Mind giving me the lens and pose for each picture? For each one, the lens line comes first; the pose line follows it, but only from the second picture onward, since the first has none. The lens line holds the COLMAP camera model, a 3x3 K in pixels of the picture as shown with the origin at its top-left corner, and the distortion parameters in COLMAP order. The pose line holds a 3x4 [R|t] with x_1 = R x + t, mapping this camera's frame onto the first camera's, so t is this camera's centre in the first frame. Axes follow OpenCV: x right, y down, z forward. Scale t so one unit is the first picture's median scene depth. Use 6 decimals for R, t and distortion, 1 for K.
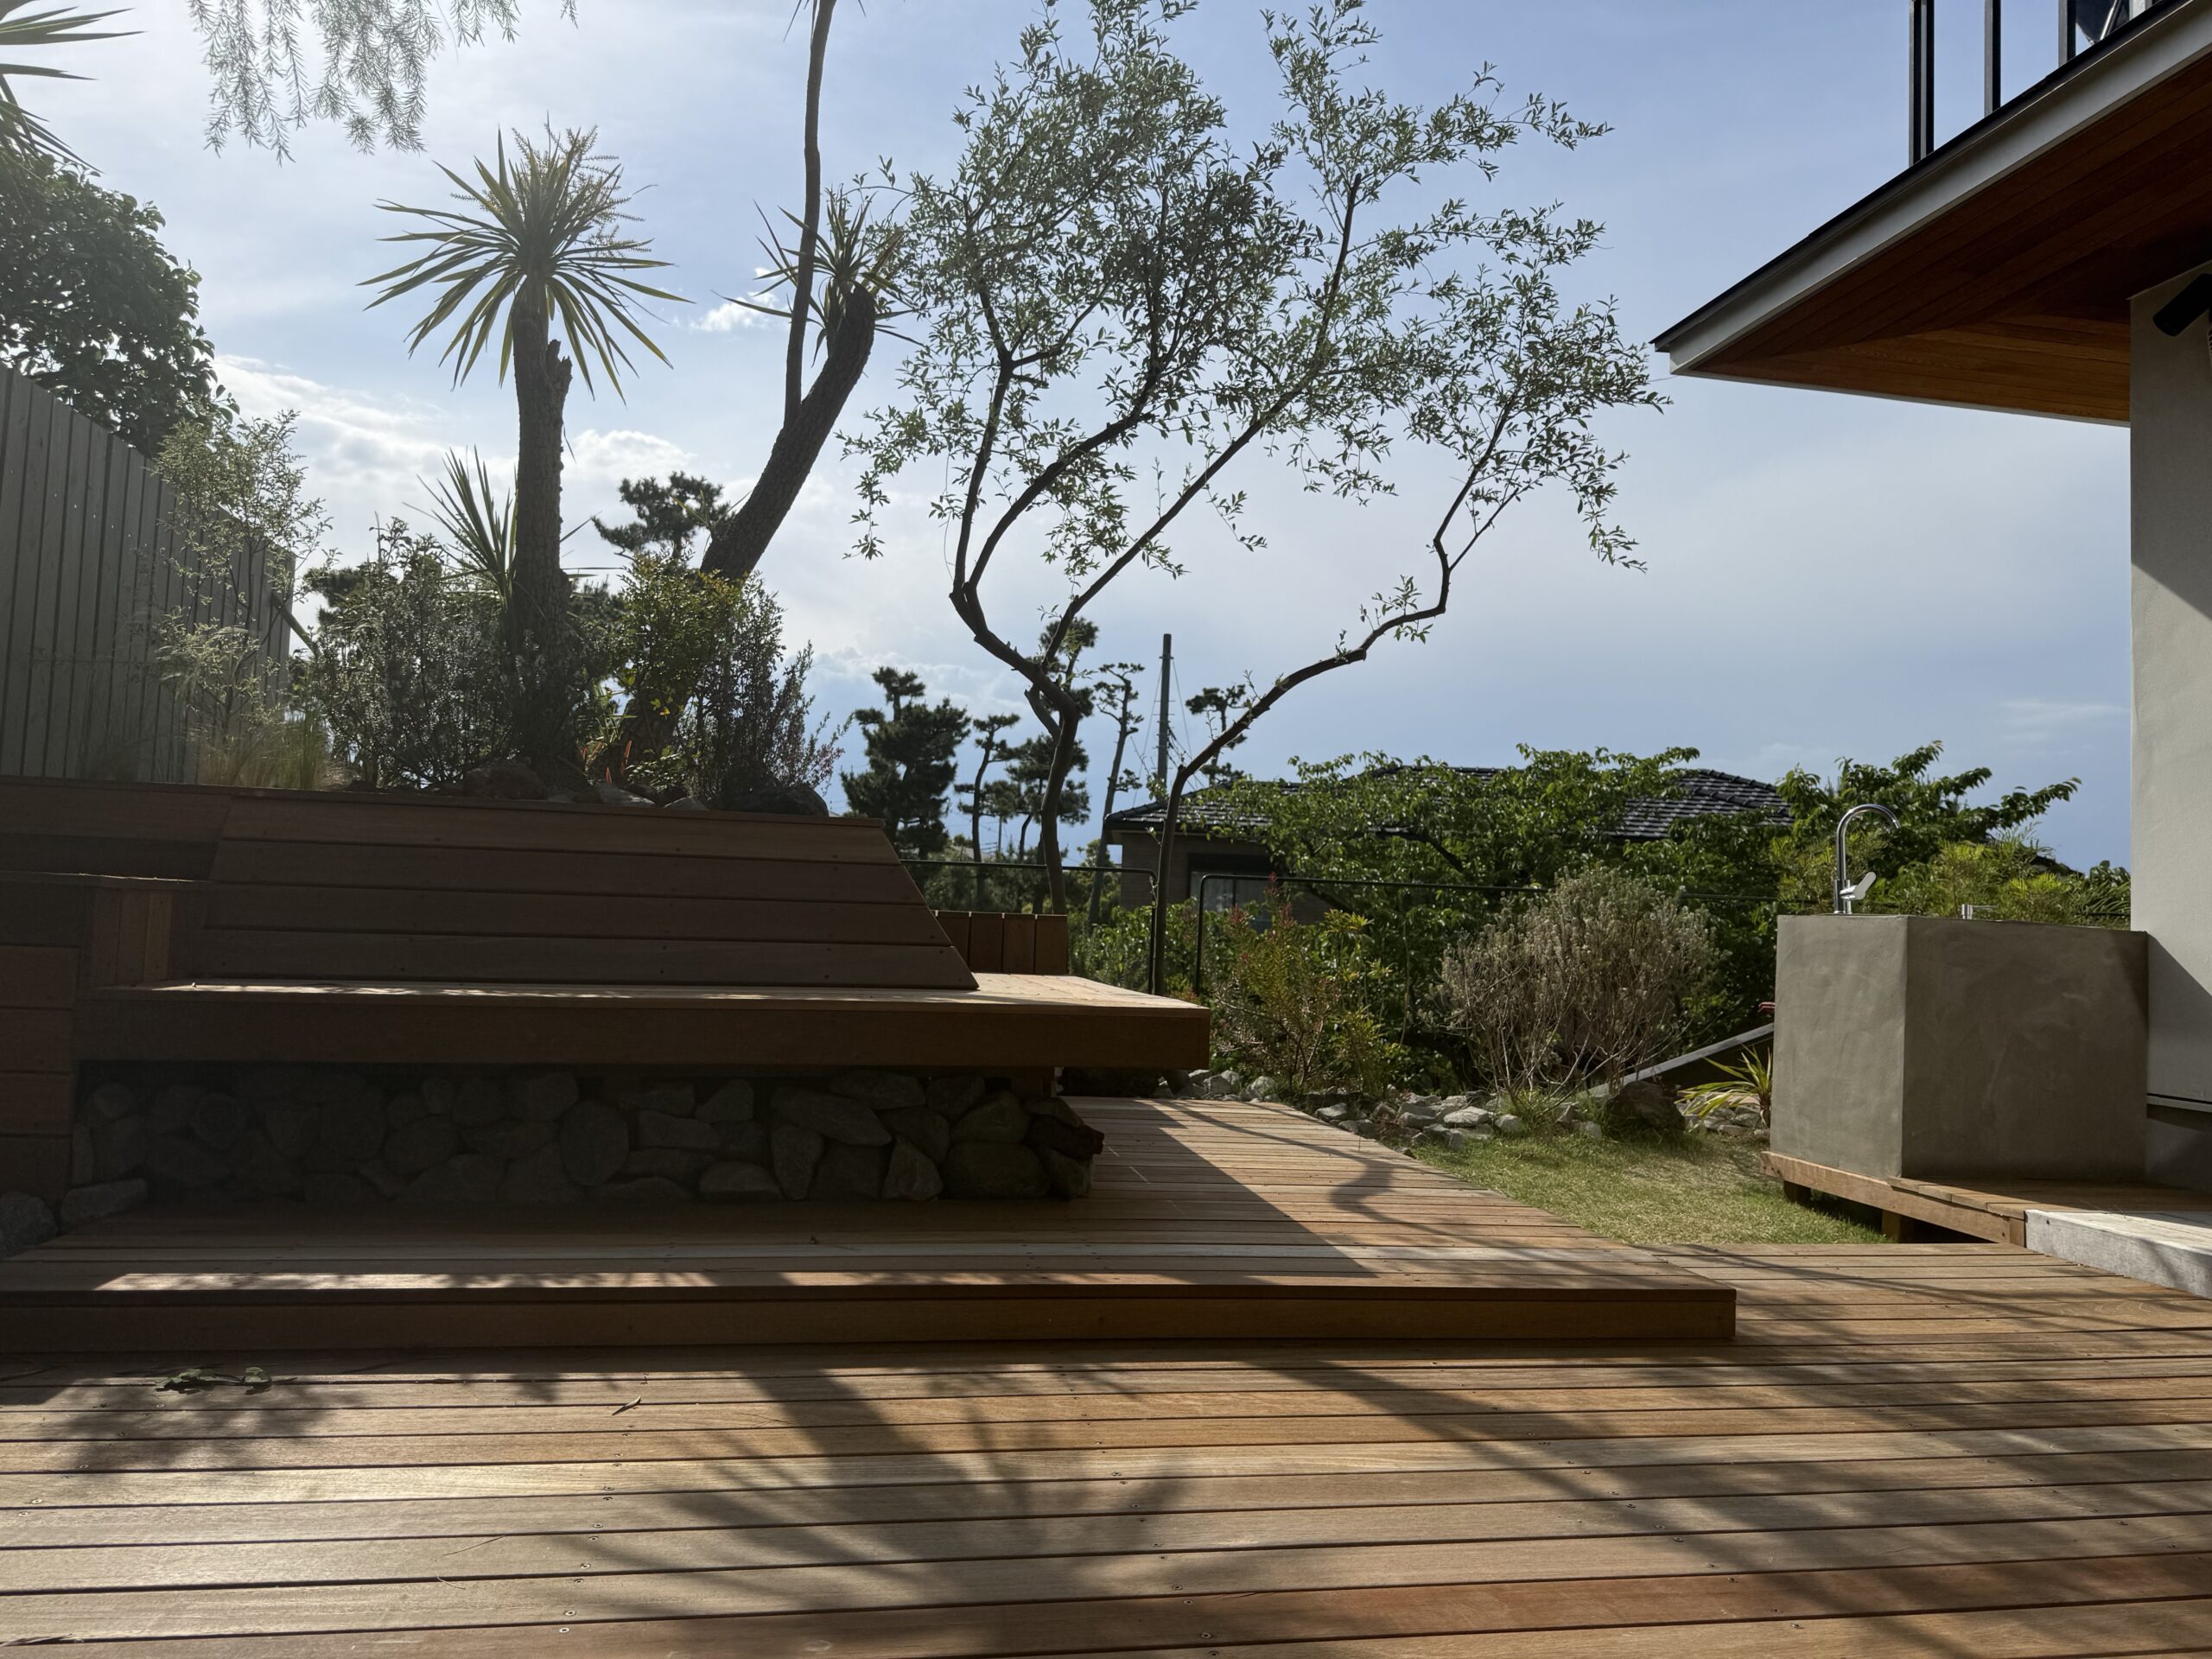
lens RADIAL K [[1577.0, 0, 1102.6], [0, 1577.0, 826.7], [0, 0, 1]] dist [0.002237, 0.001524]
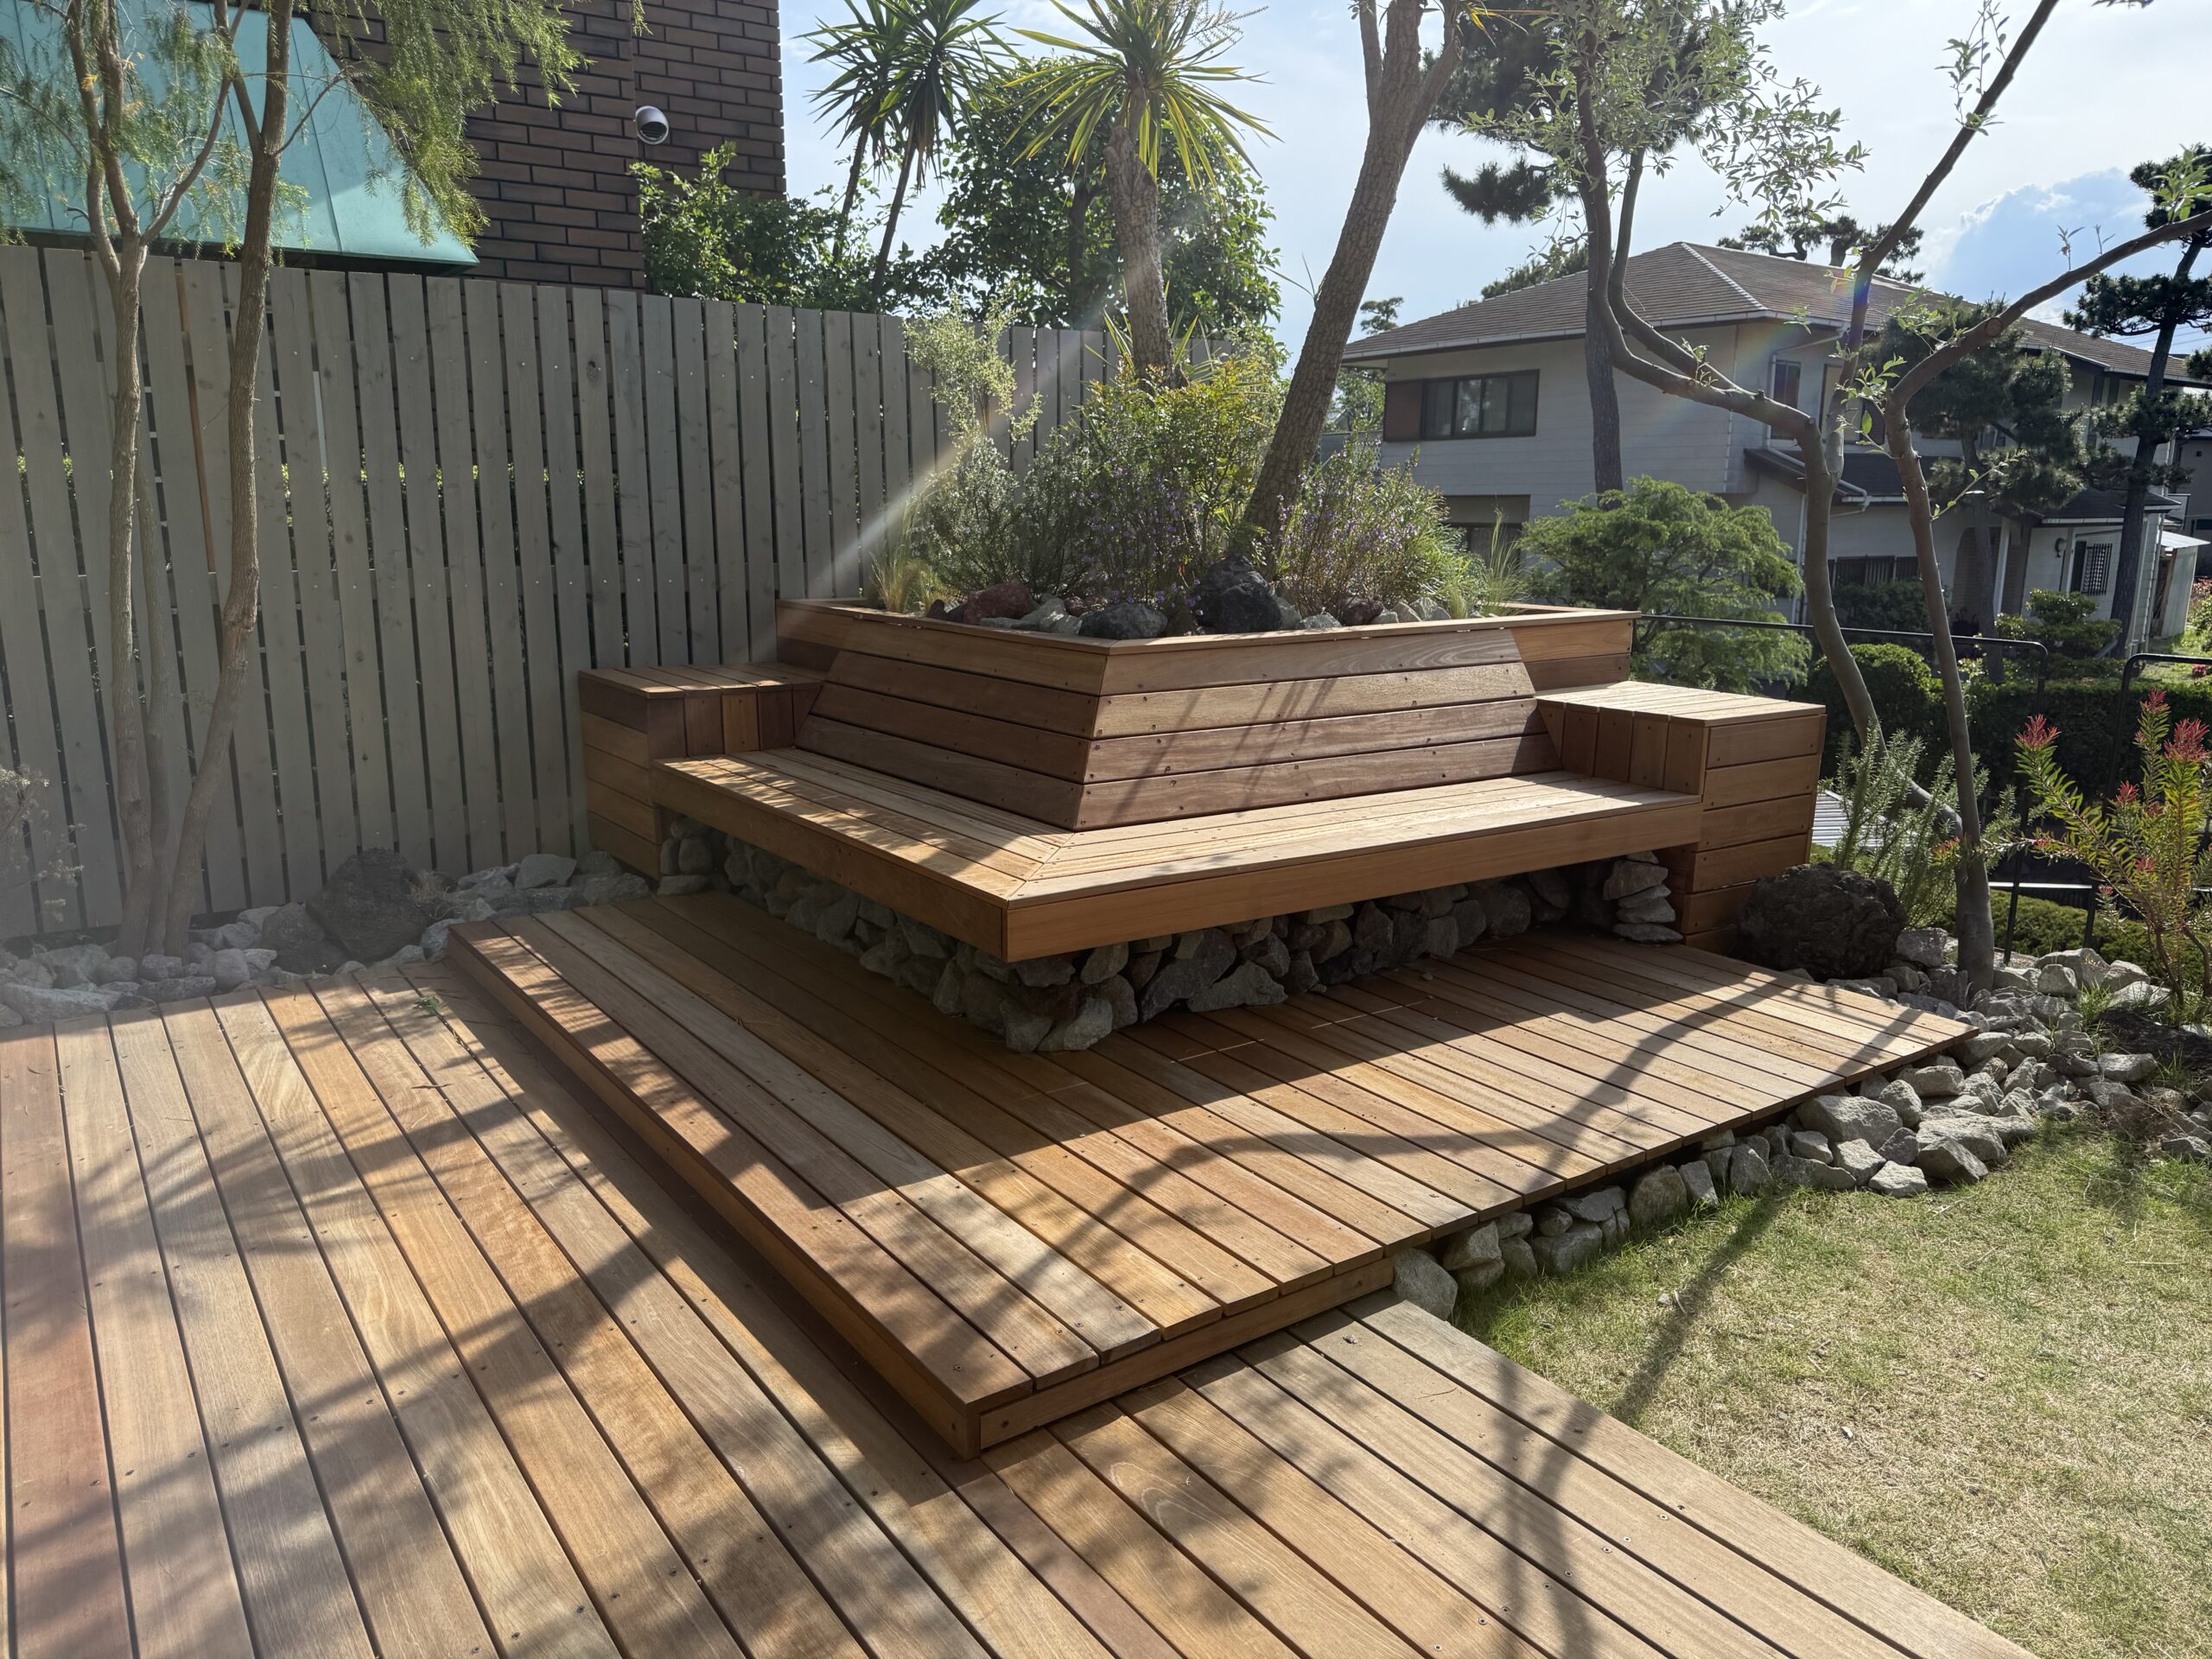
lens RADIAL K [[1577.0, 0, 1105.7], [0, 1577.0, 827.1], [0, 0, 1]] dist [0.002237, 0.001524]
pose [[0.409764, 0.153093, -0.899253, 1.437064], [0.057685, 0.979494, 0.193039, -0.163920], [0.910366, -0.130974, 0.392530, 1.083858]]
